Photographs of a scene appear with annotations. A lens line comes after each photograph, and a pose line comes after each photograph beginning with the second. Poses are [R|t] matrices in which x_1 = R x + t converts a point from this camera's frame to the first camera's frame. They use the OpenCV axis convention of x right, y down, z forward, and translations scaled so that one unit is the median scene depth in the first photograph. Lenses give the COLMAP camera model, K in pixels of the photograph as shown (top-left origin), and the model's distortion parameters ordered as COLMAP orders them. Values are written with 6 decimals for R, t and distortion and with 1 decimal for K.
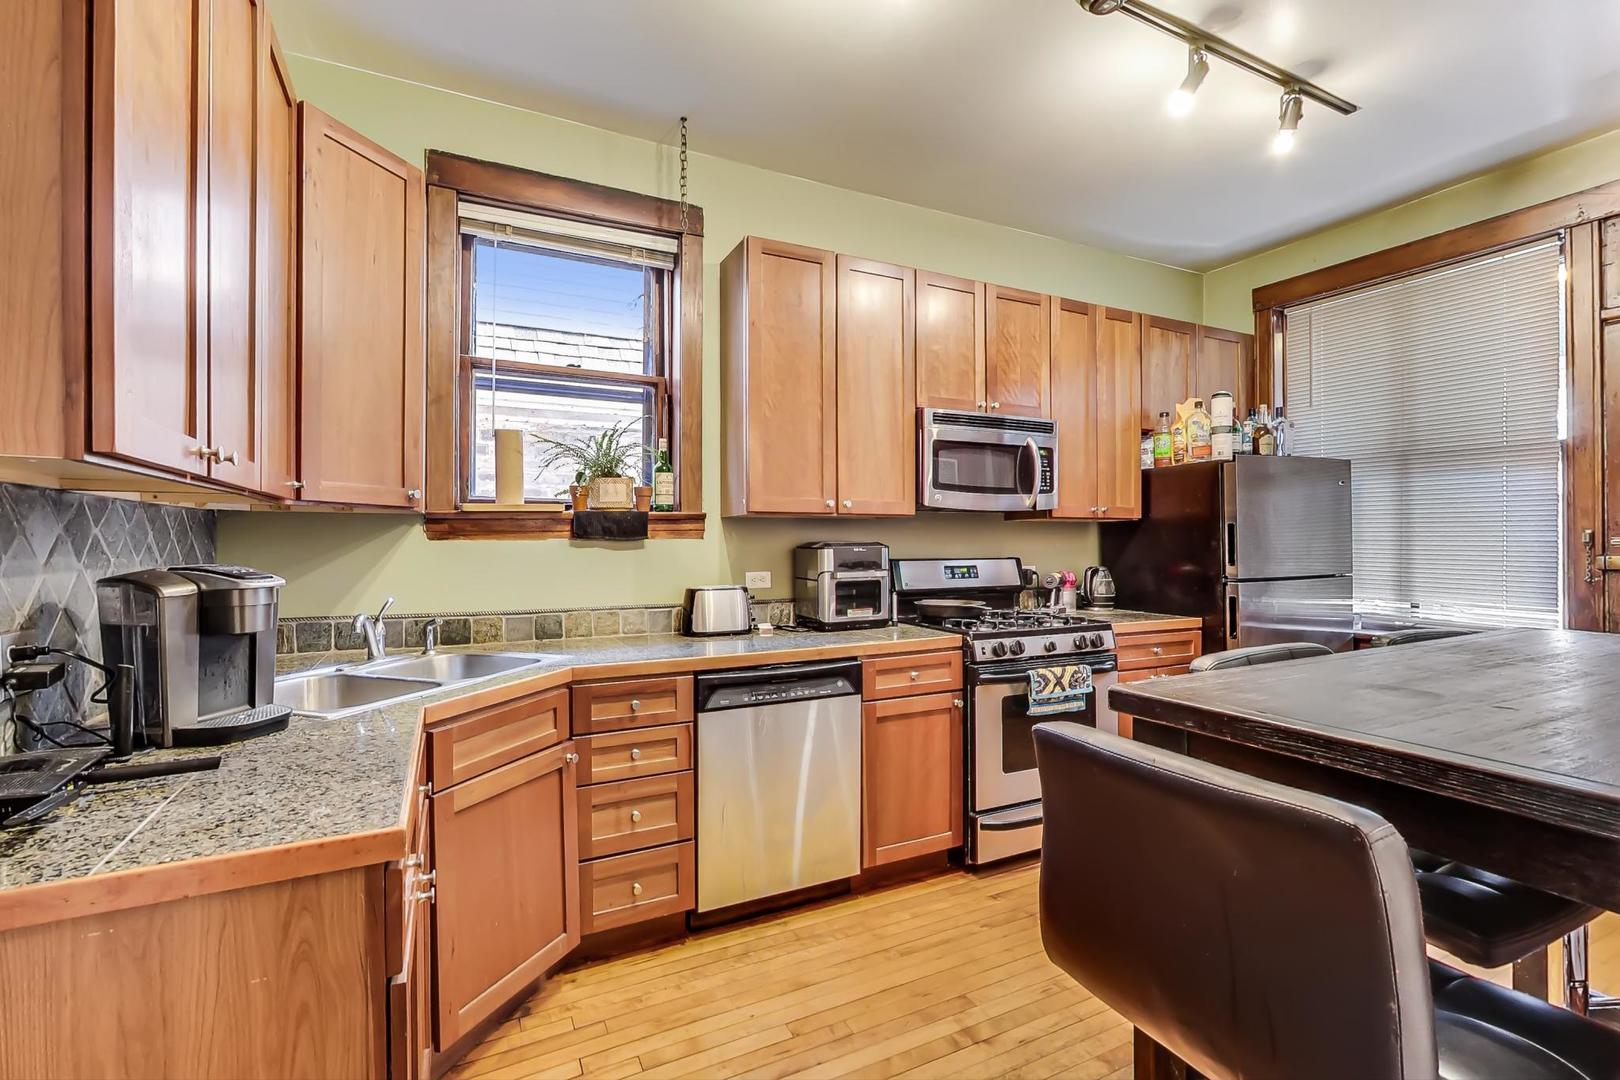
lens RADIAL K [[733.3, 0, 815.6], [0, 733.3, 541.7], [0, 0, 1]] dist [-0.002076, -0.000315]
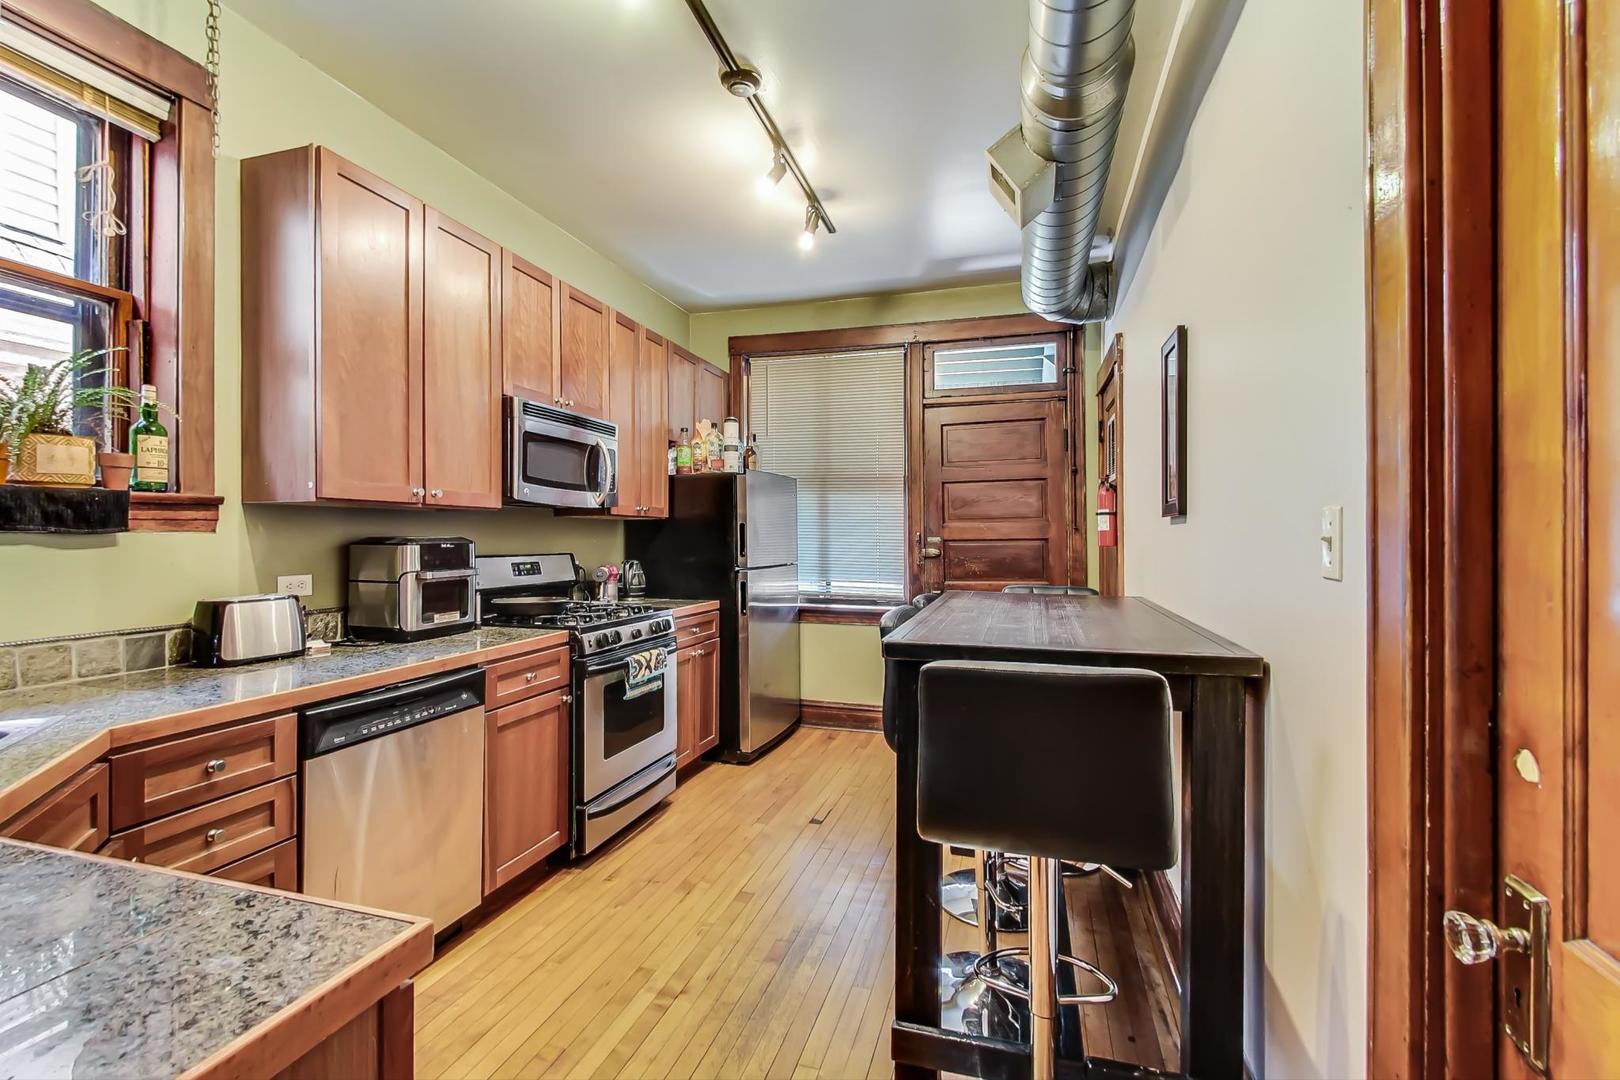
lens RADIAL K [[715.0, 0, 834.2], [0, 715.0, 535.9], [0, 0, 1]] dist [0.004095, 0.000230]
pose [[0.667558, 0.004346, 0.744546, -0.273378], [0.000718, 0.999979, -0.006480, 0.004885], [-0.744558, 0.004861, 0.667540, 0.074731]]
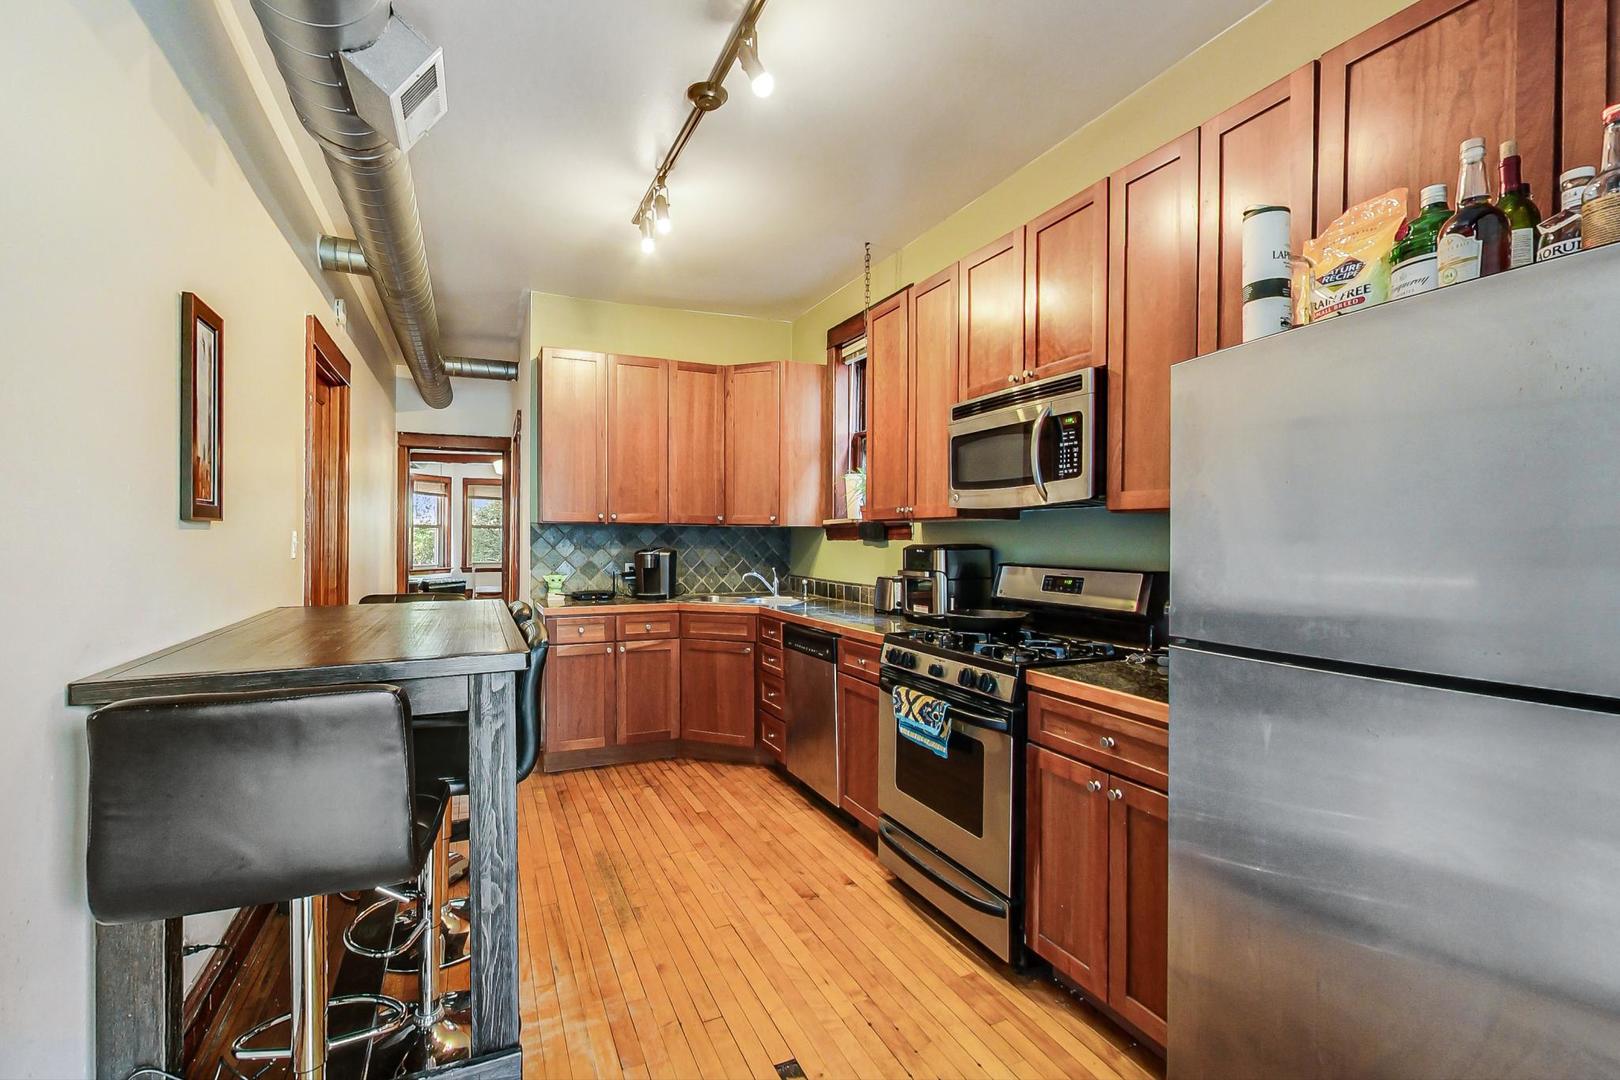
lens RADIAL K [[733.3, 0, 815.6], [0, 733.3, 541.7], [0, 0, 1]] dist [-0.002076, -0.000315]
pose [[-0.028391, 0.007055, -0.999572, 1.156797], [-0.010004, 0.999923, 0.007342, -0.009033], [0.999547, 0.010208, -0.028318, 0.880612]]
